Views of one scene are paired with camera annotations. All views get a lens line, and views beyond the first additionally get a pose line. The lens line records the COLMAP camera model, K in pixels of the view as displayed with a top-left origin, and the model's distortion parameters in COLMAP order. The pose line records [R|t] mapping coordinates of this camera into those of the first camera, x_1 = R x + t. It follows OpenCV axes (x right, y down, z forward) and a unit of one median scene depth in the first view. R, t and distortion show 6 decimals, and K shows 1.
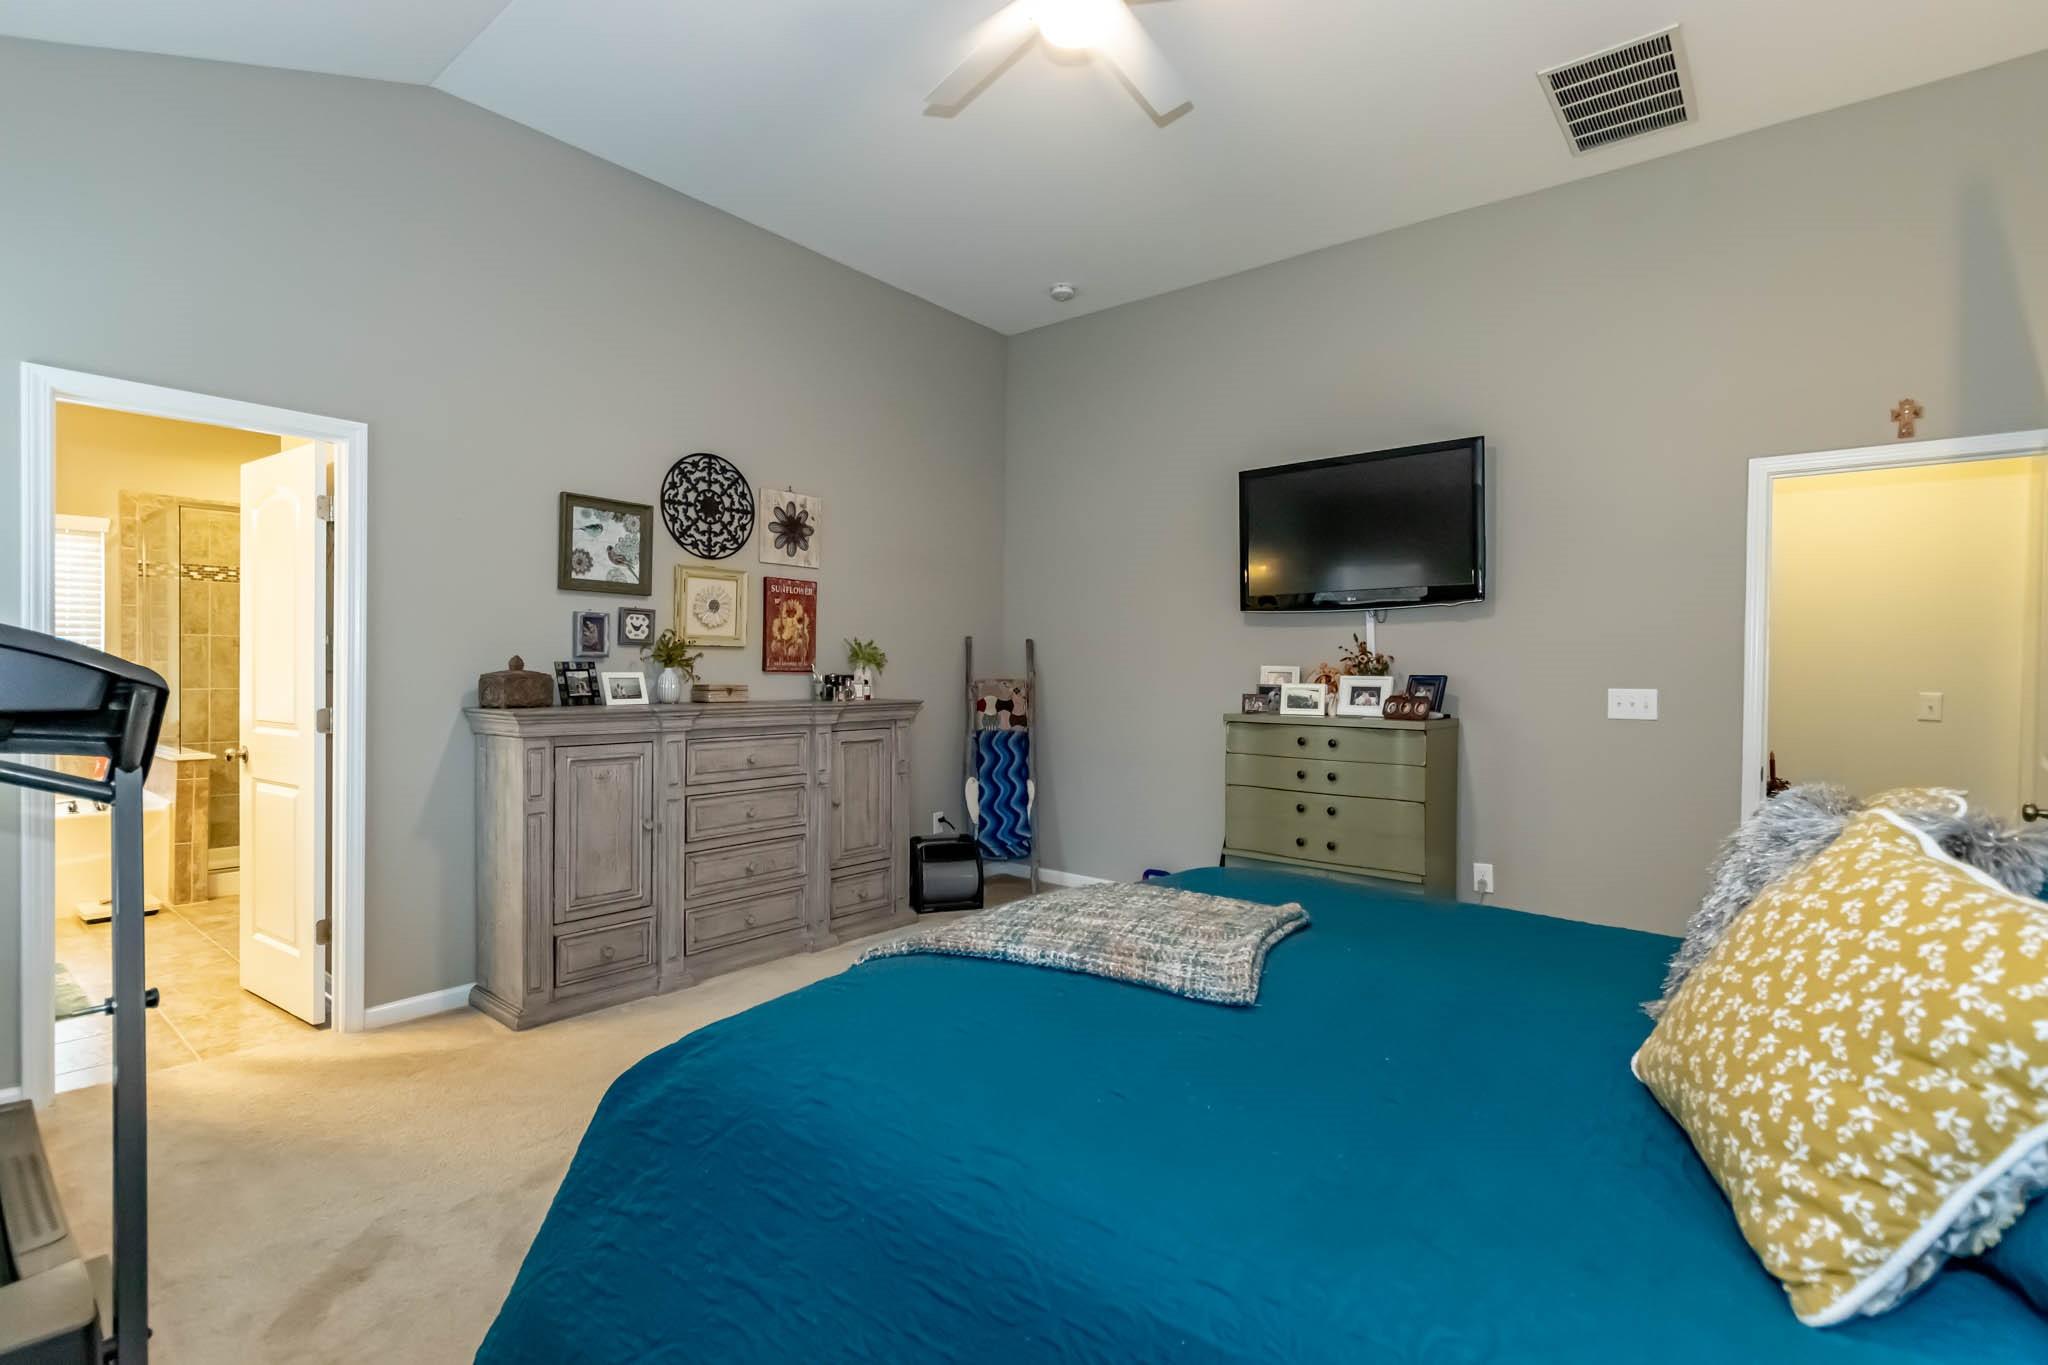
lens RADIAL K [[956.9, 0, 1006.6], [0, 956.9, 669.9], [0, 0, 1]] dist [0.012562, -0.010881]
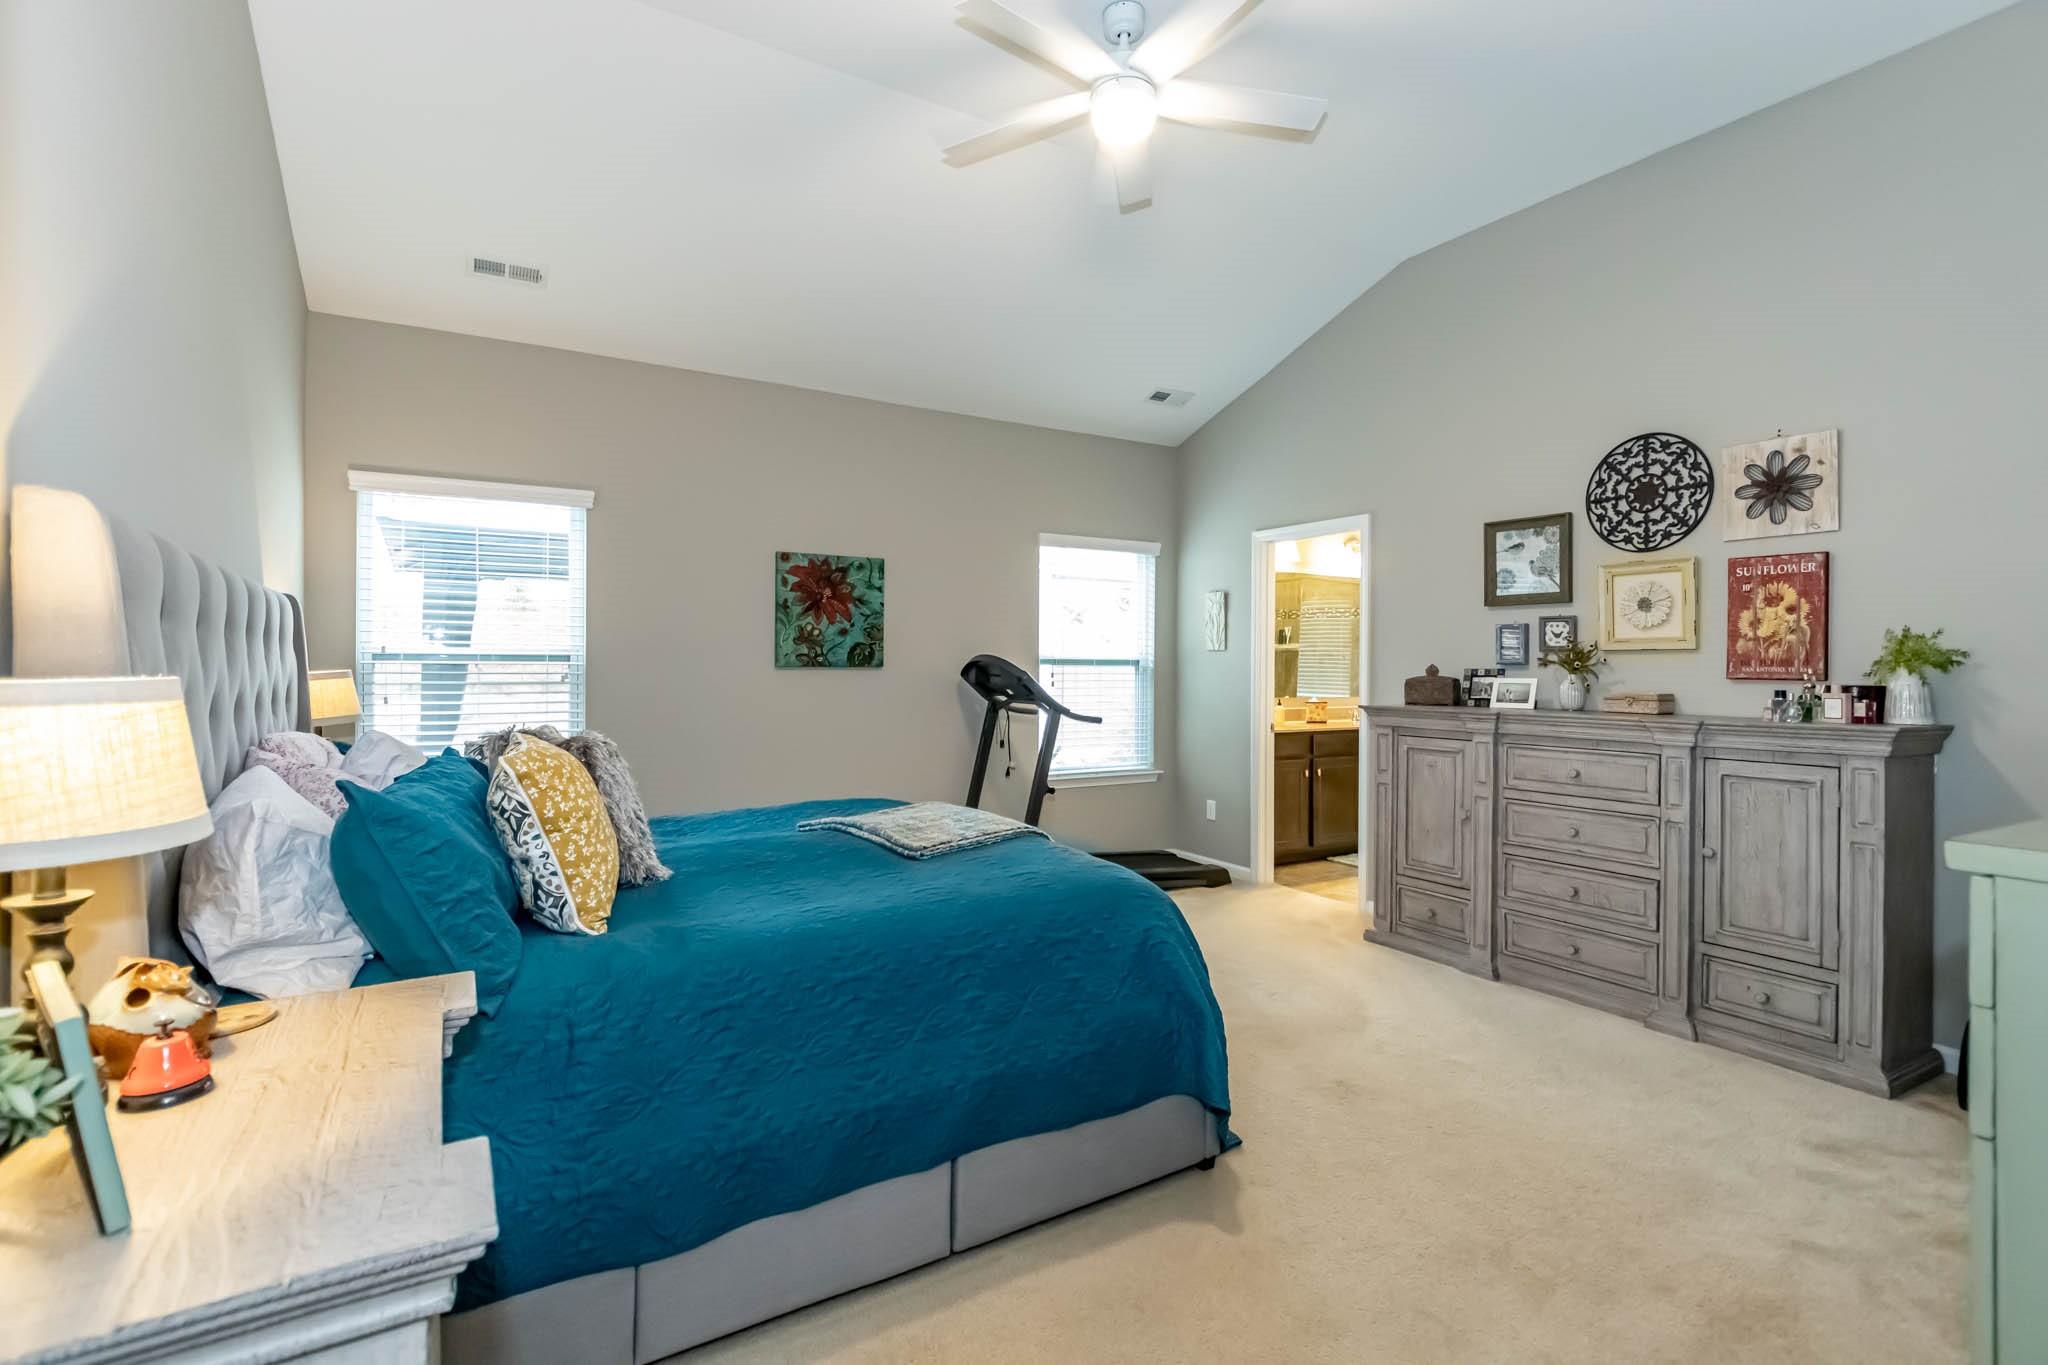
lens RADIAL K [[956.9, 0, 1006.6], [0, 956.9, 669.9], [0, 0, 1]] dist [0.012562, -0.010881]
pose [[-0.334573, -0.012697, -0.942284, 0.730344], [-0.012238, 0.999883, -0.009128, 0.008981], [0.942290, 0.008478, -0.334690, 0.747019]]
